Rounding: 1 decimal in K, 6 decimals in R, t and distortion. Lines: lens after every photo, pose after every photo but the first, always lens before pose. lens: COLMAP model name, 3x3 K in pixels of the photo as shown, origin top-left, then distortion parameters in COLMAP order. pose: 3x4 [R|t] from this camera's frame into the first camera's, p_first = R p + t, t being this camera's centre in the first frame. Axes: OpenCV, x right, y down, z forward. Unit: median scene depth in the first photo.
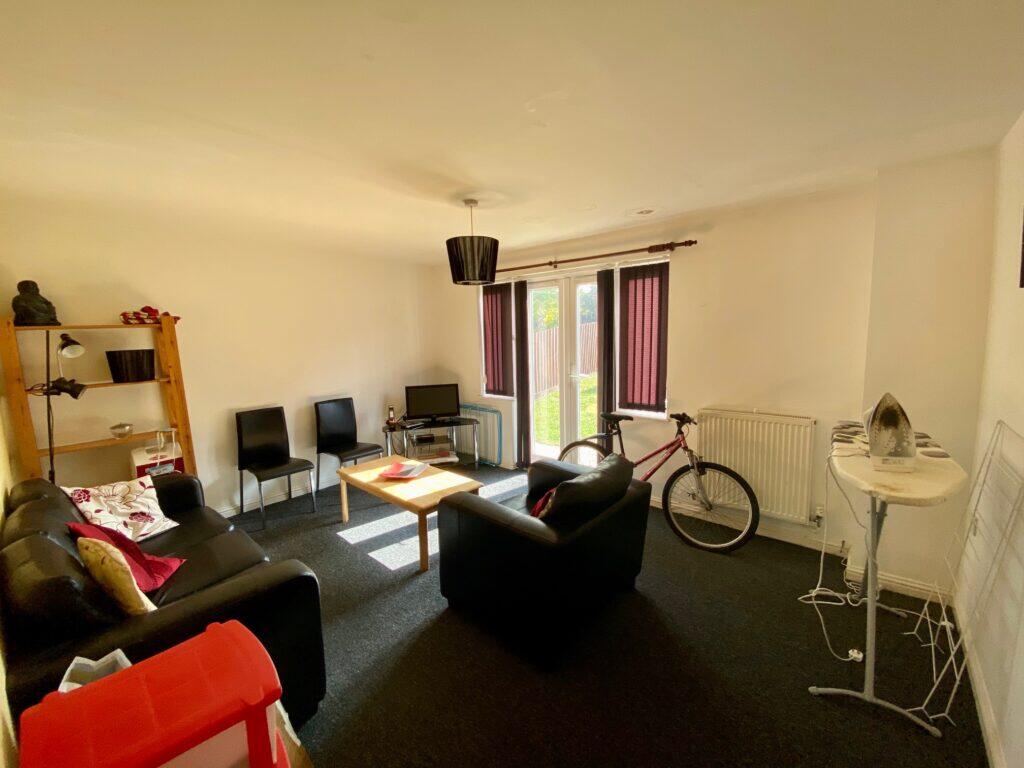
lens RADIAL K [[412.4, 0, 516.0], [0, 412.4, 379.4], [0, 0, 1]] dist [0.055410, -0.043399]
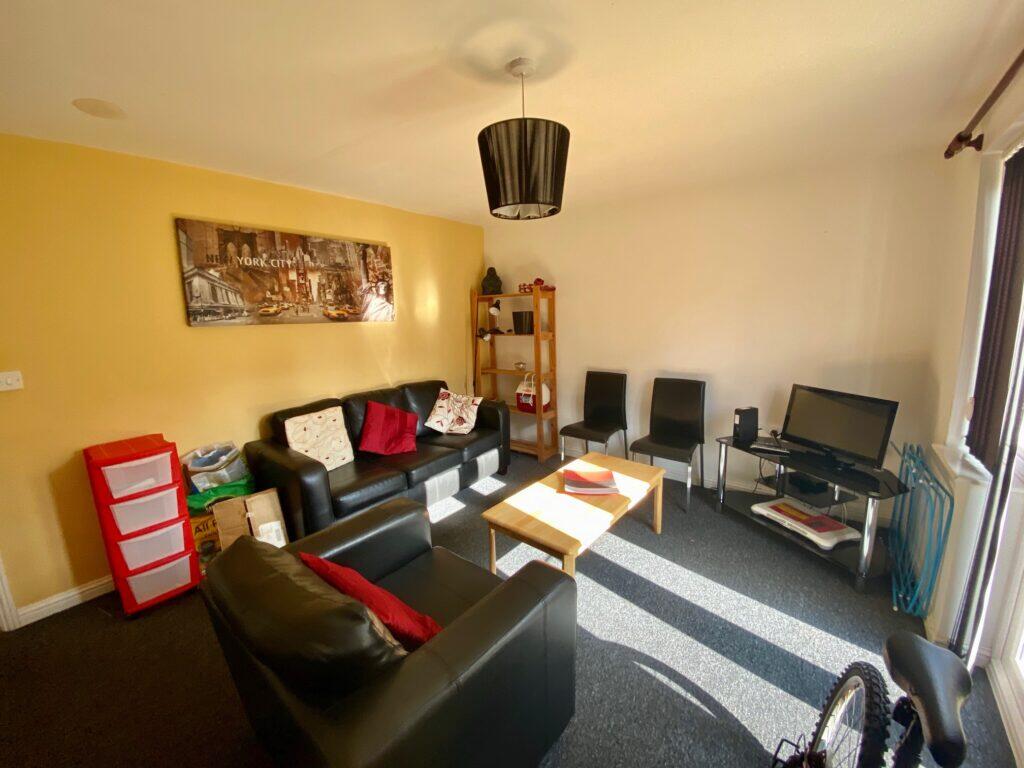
lens RADIAL K [[412.4, 0, 516.0], [0, 412.4, 379.4], [0, 0, 1]] dist [0.055410, -0.043399]
pose [[0.038307, 0.187247, -0.981566, 0.466215], [-0.090455, 0.978904, 0.183209, -0.094460], [0.995164, 0.081770, 0.054436, 0.890110]]
